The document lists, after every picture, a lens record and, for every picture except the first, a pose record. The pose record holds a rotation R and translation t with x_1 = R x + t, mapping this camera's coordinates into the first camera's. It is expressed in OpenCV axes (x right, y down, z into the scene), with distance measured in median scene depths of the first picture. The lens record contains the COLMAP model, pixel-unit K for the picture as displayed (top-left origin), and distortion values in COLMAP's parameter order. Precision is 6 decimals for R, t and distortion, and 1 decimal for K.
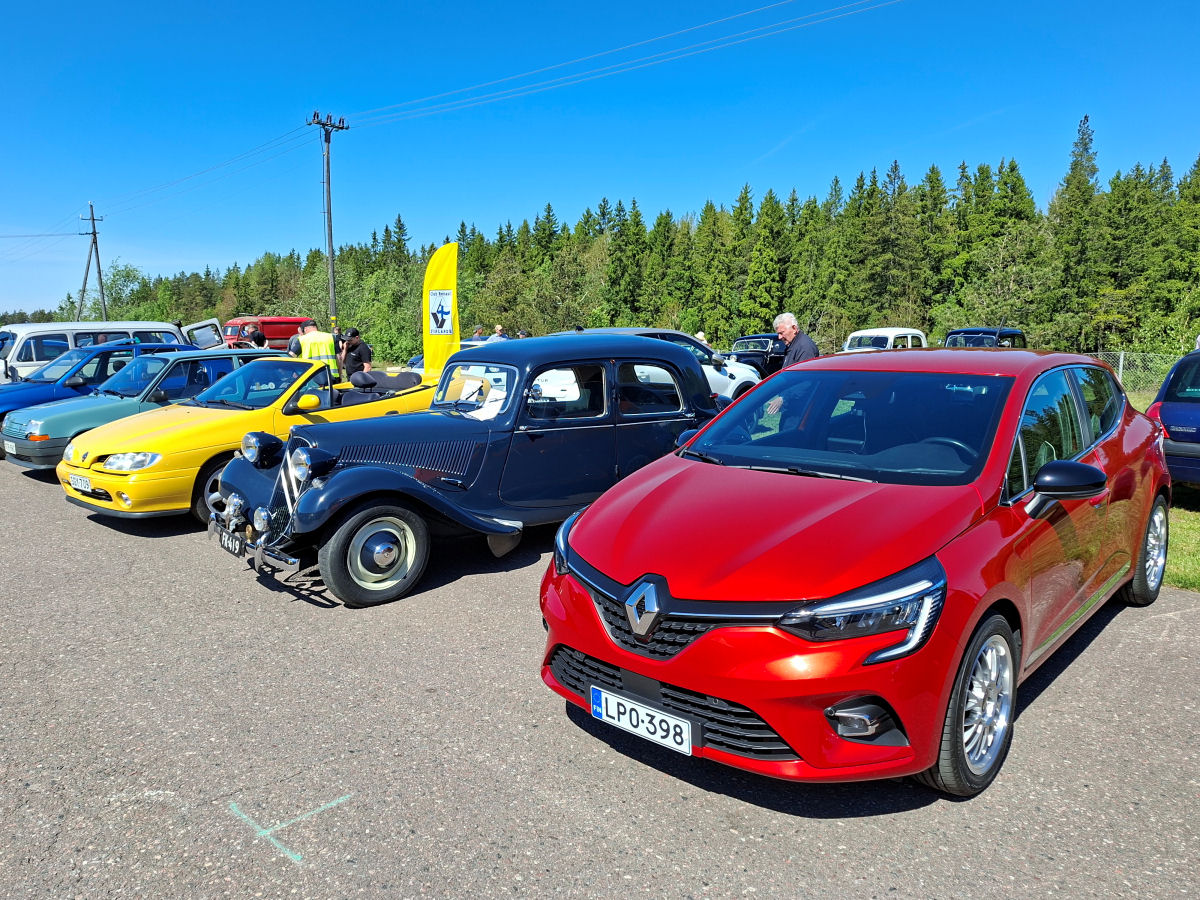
lens RADIAL K [[913.2, 0, 603.3], [0, 913.2, 432.4], [0, 0, 1]] dist [0.105407, -0.160974]
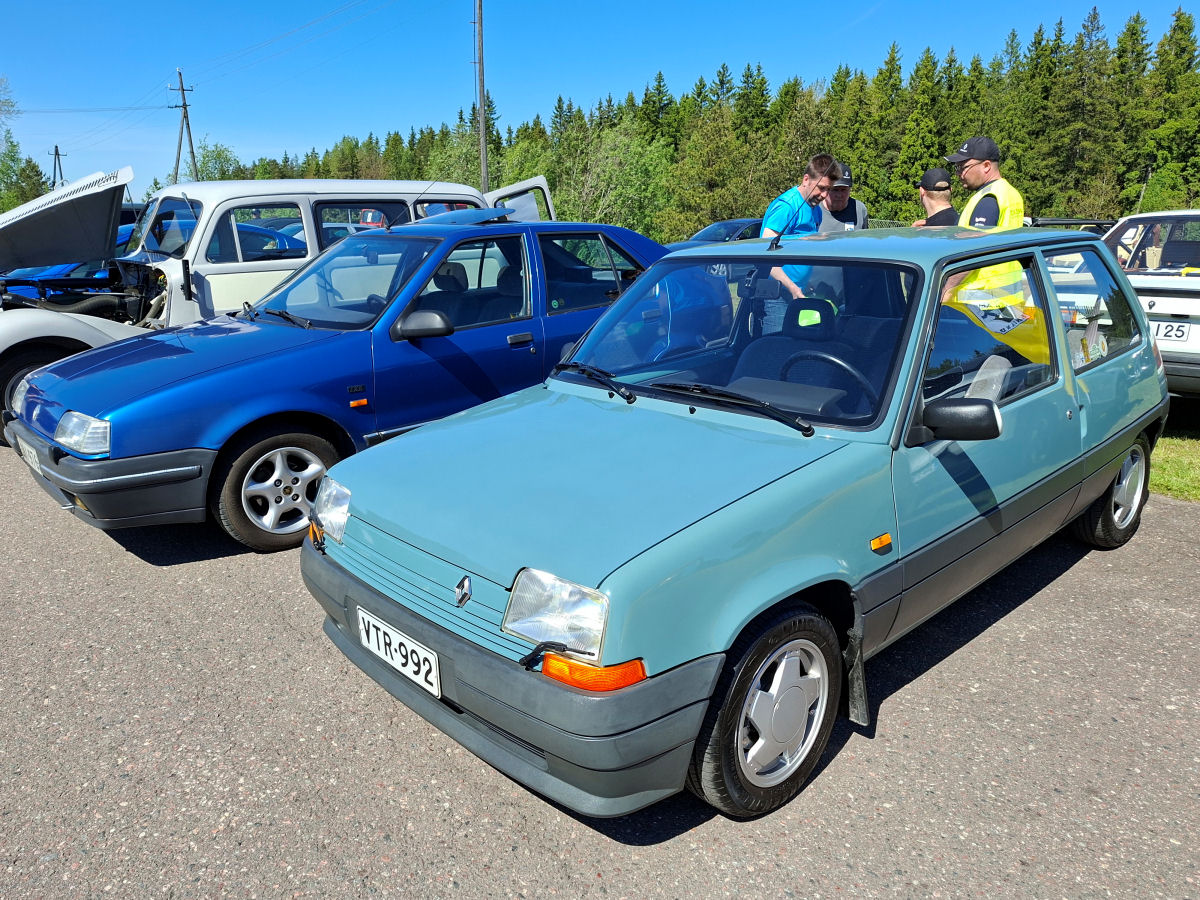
lens RADIAL K [[922.4, 0, 600.0], [0, 922.4, 450.0], [0, 0, 1]] dist [0.036196, -0.038818]
pose [[0.997022, 0.014462, -0.075754, -0.057849], [-0.004266, 0.991099, 0.133058, -0.006683], [0.077004, -0.132339, 0.988209, 0.078917]]
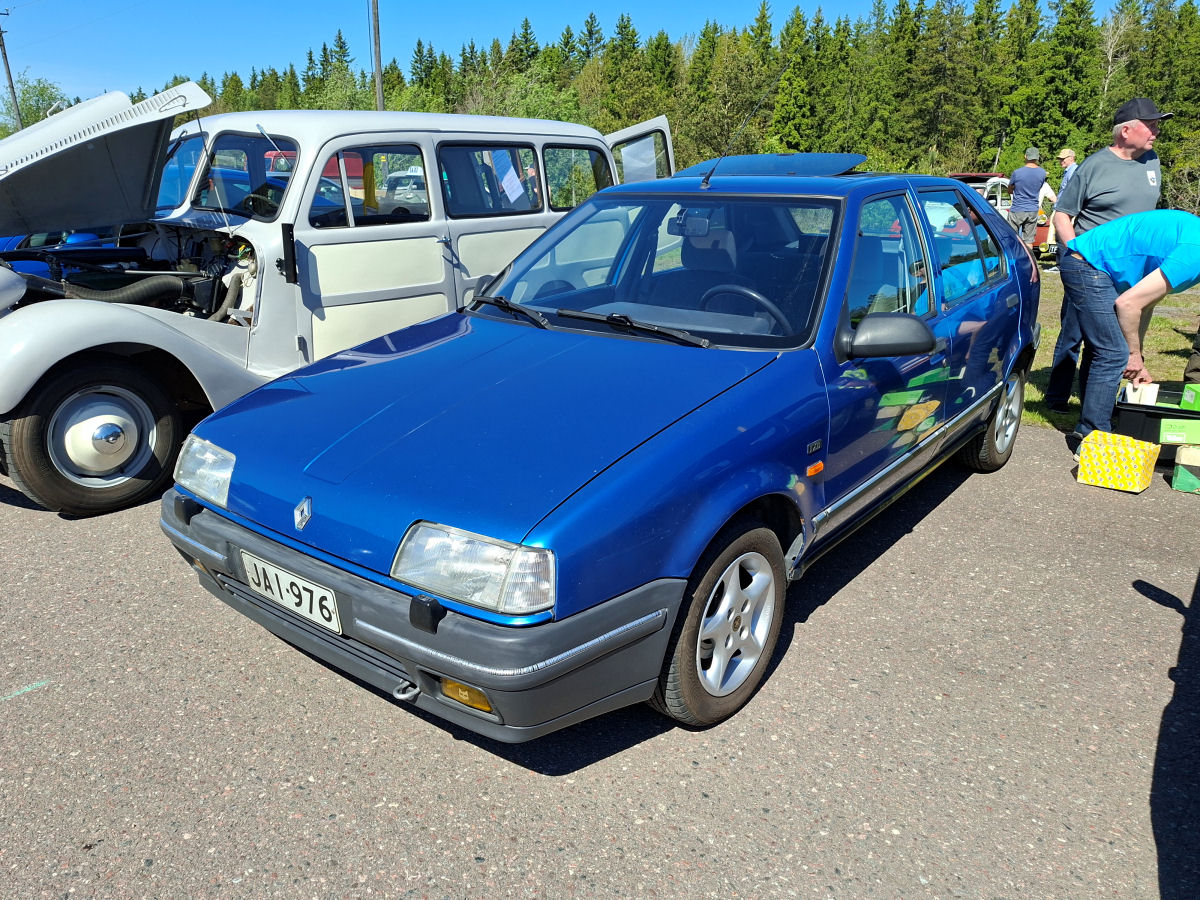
lens RADIAL K [[921.7, 0, 619.3], [0, 921.7, 452.3], [0, 0, 1]] dist [0.047214, -0.057888]
pose [[0.995531, -0.015618, 0.093132, -0.080494], [-0.001309, 0.983852, 0.178978, -0.008301], [-0.094423, -0.178300, 0.979435, 0.095454]]
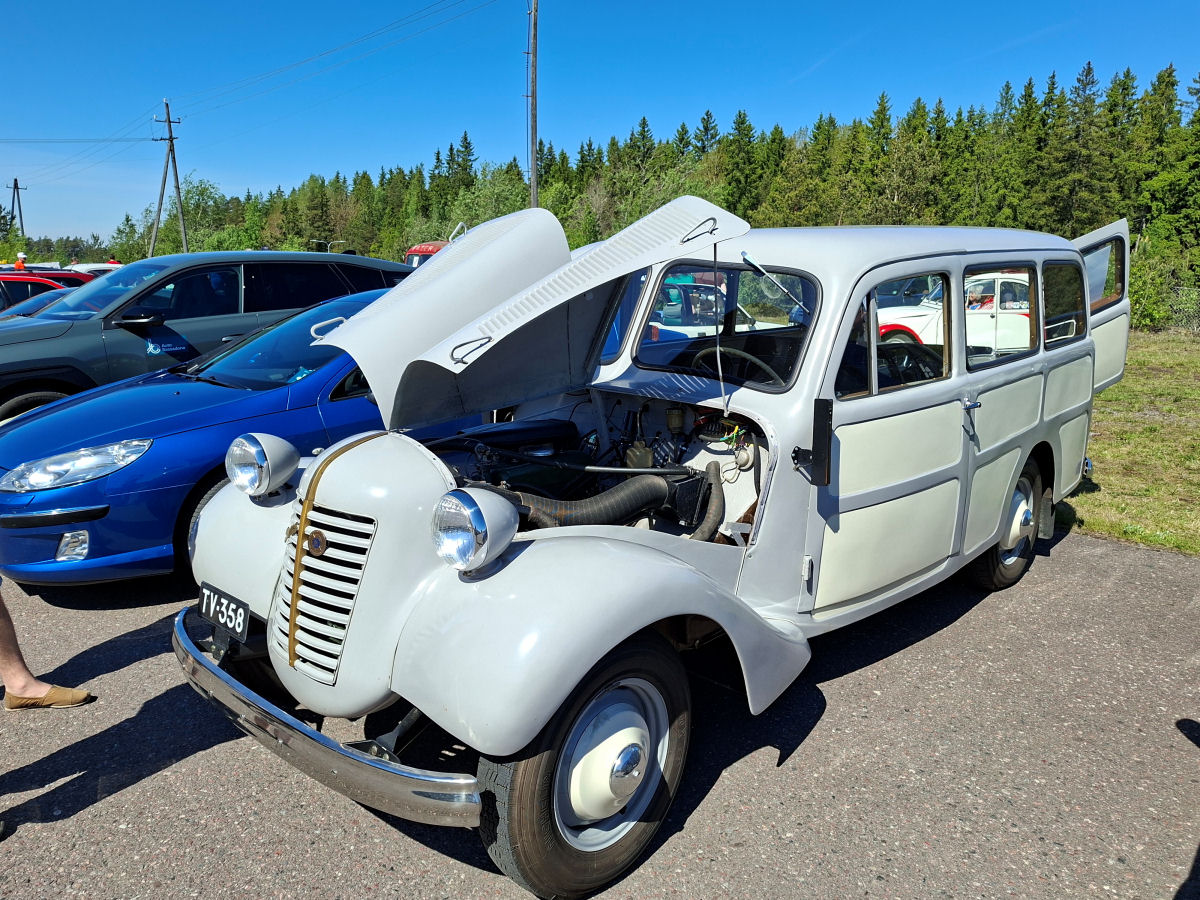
lens RADIAL K [[912.4, 0, 616.4], [0, 912.4, 442.7], [0, 0, 1]] dist [0.064832, -0.078047]
pose [[0.999926, 0.008592, -0.008617, -0.101963], [-0.007836, 0.996416, 0.084223, -0.012879], [0.009309, -0.084149, 0.996410, 0.116807]]
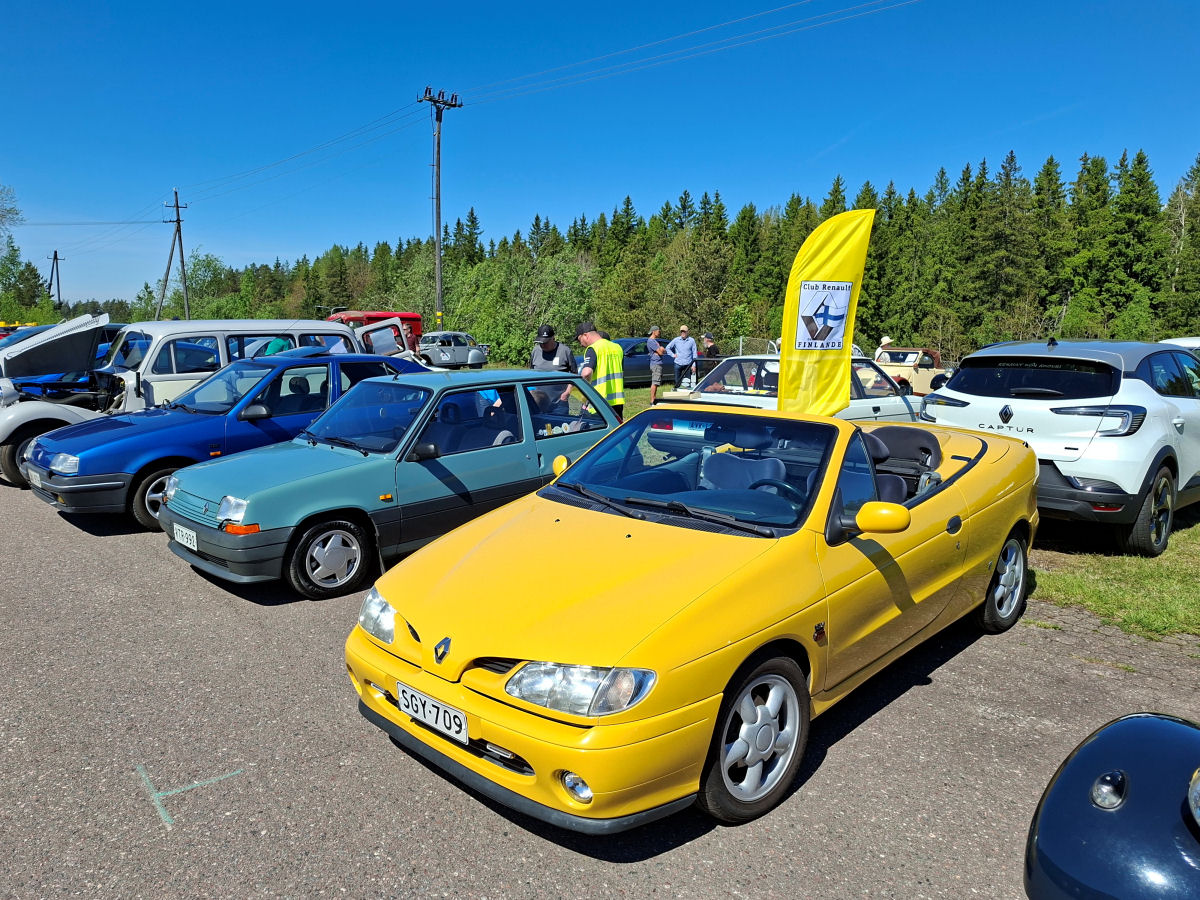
lens RADIAL K [[913.2, 0, 603.3], [0, 913.2, 432.4], [0, 0, 1]] dist [0.105407, -0.160974]
pose [[0.998232, 0.021052, -0.055590, -0.034478], [-0.020825, 0.999772, 0.004650, -0.005999], [0.055675, -0.003484, 0.998443, 0.042732]]
